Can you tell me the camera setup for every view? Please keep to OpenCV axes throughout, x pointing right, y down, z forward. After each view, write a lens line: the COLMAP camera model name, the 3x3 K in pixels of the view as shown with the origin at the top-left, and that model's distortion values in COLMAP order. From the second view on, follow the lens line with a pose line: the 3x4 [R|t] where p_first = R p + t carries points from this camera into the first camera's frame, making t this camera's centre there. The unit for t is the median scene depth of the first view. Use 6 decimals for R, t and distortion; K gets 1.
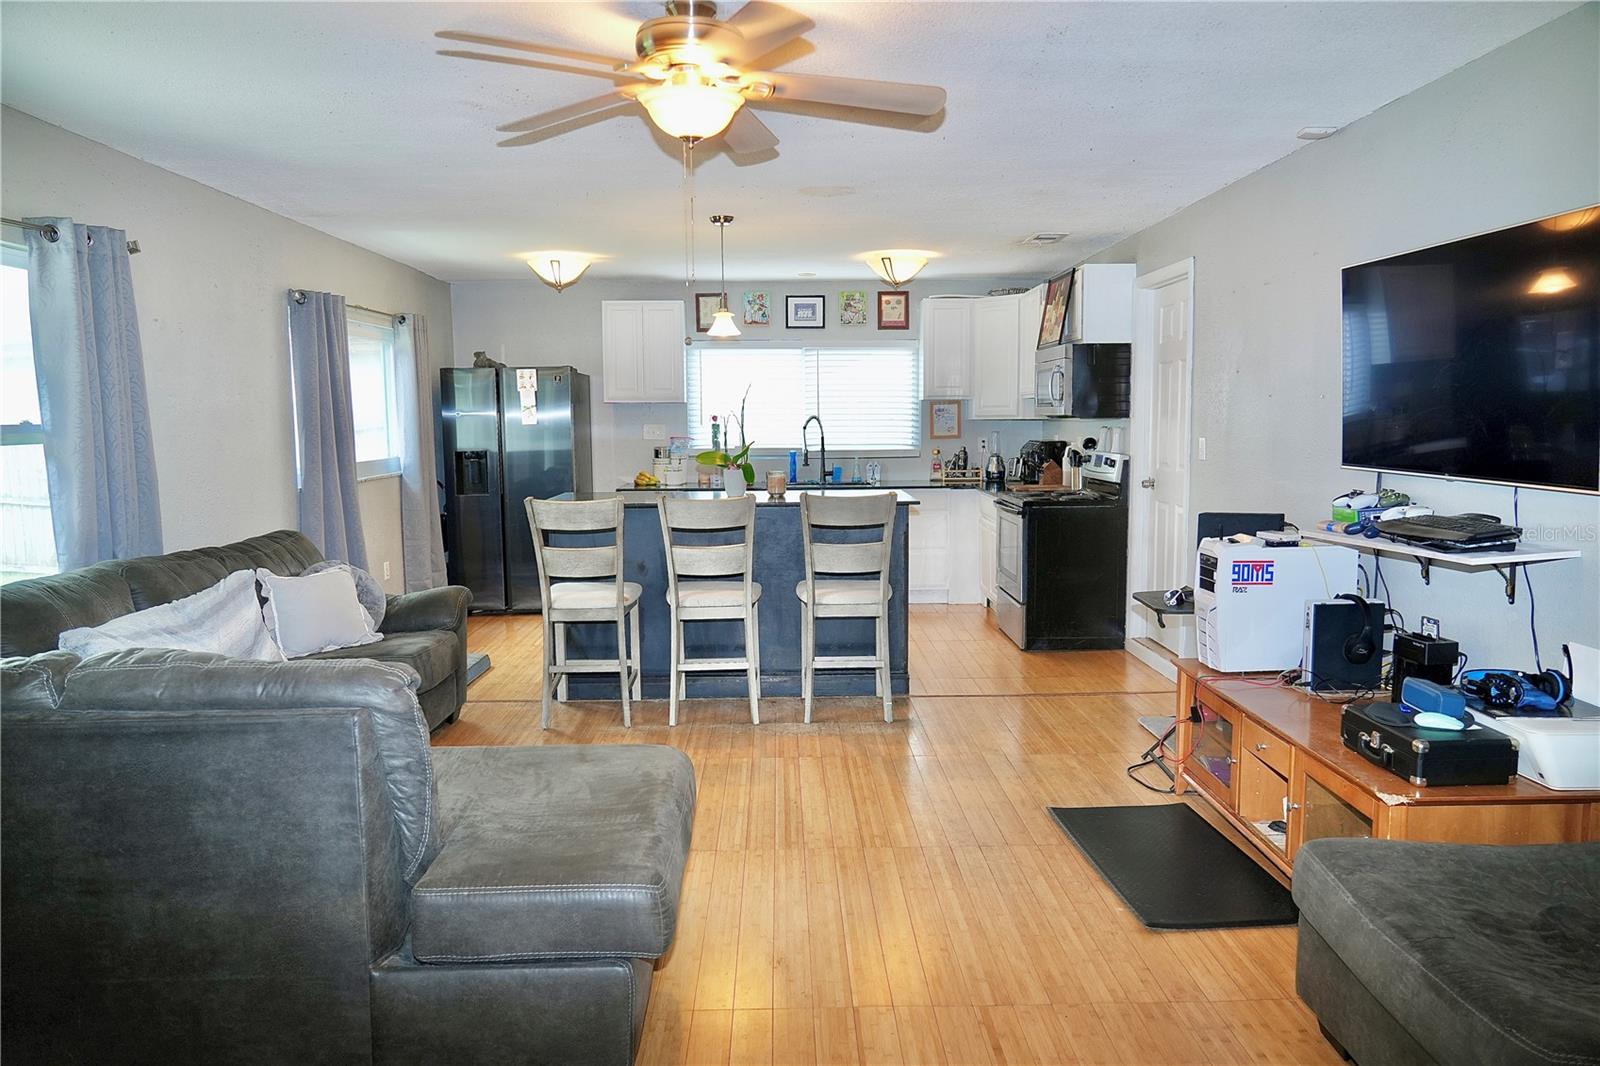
lens RADIAL K [[1070.9, 0, 800.0], [0, 1070.9, 533.0], [0, 0, 1]] dist [-0.026594, 0.005936]
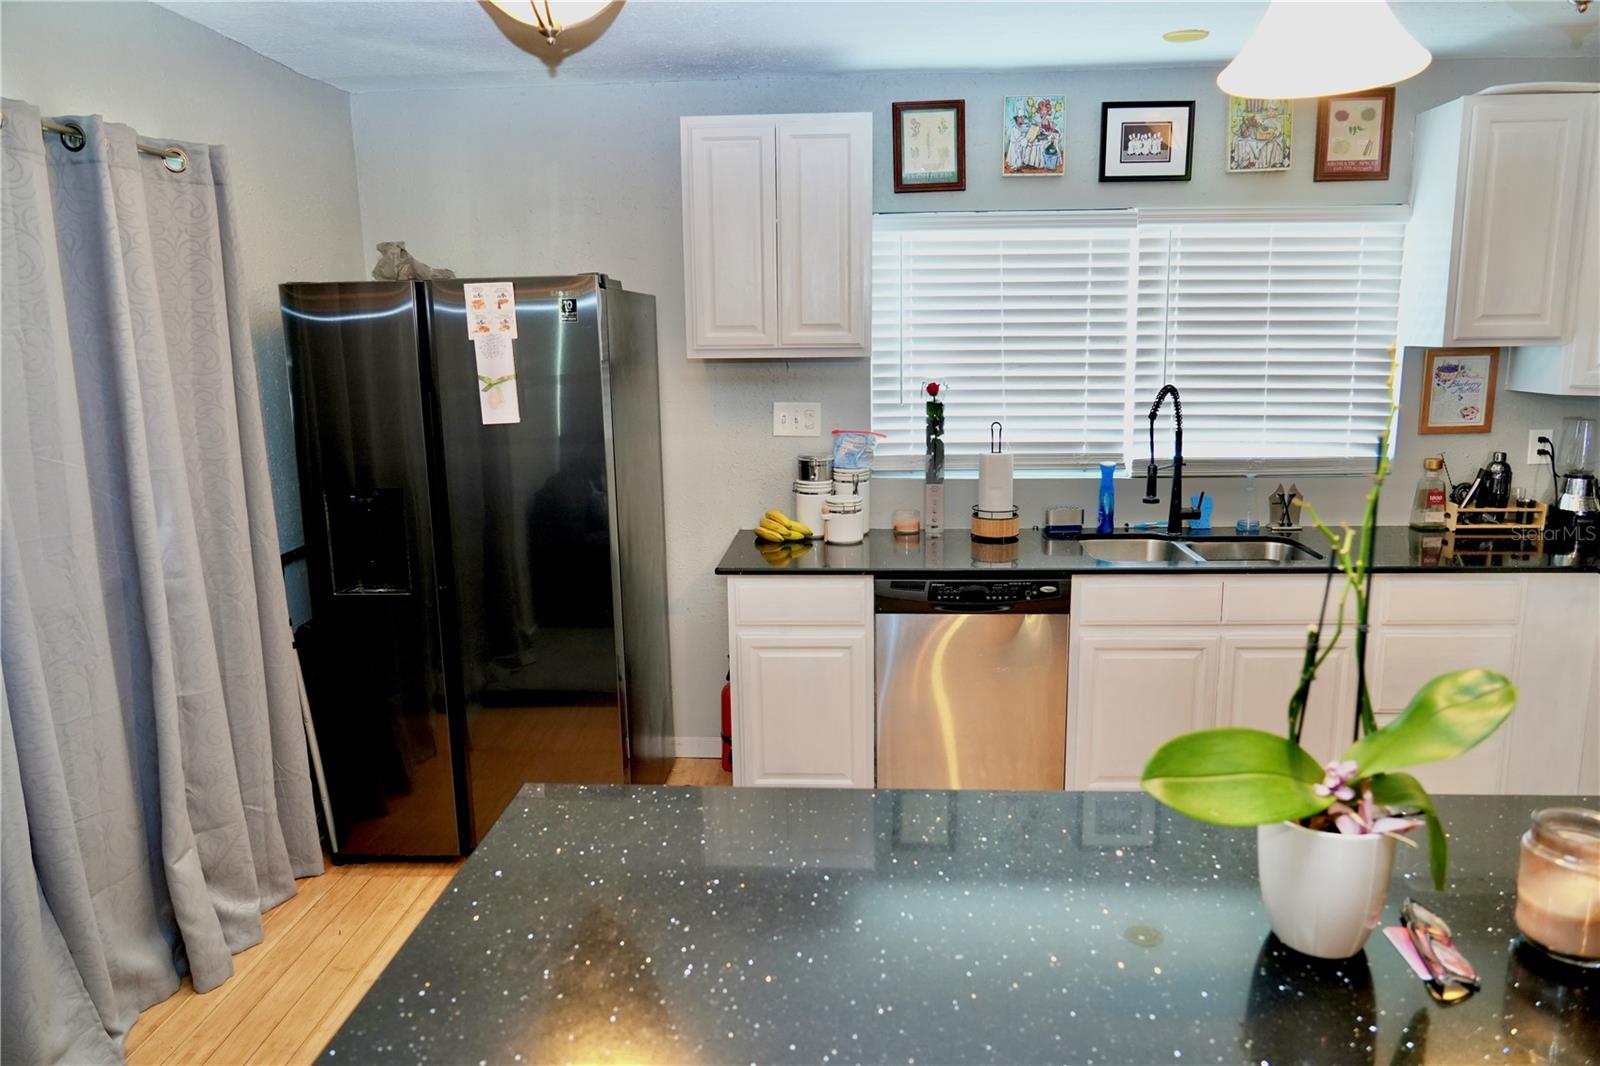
lens RADIAL K [[1070.9, 0, 800.0], [0, 1070.9, 533.0], [0, 0, 1]] dist [-0.026594, 0.005936]
pose [[0.996176, 0.007950, -0.087011, -0.106010], [-0.000926, 0.996757, 0.080463, -0.092281], [0.087369, -0.080075, 0.992953, 0.605506]]
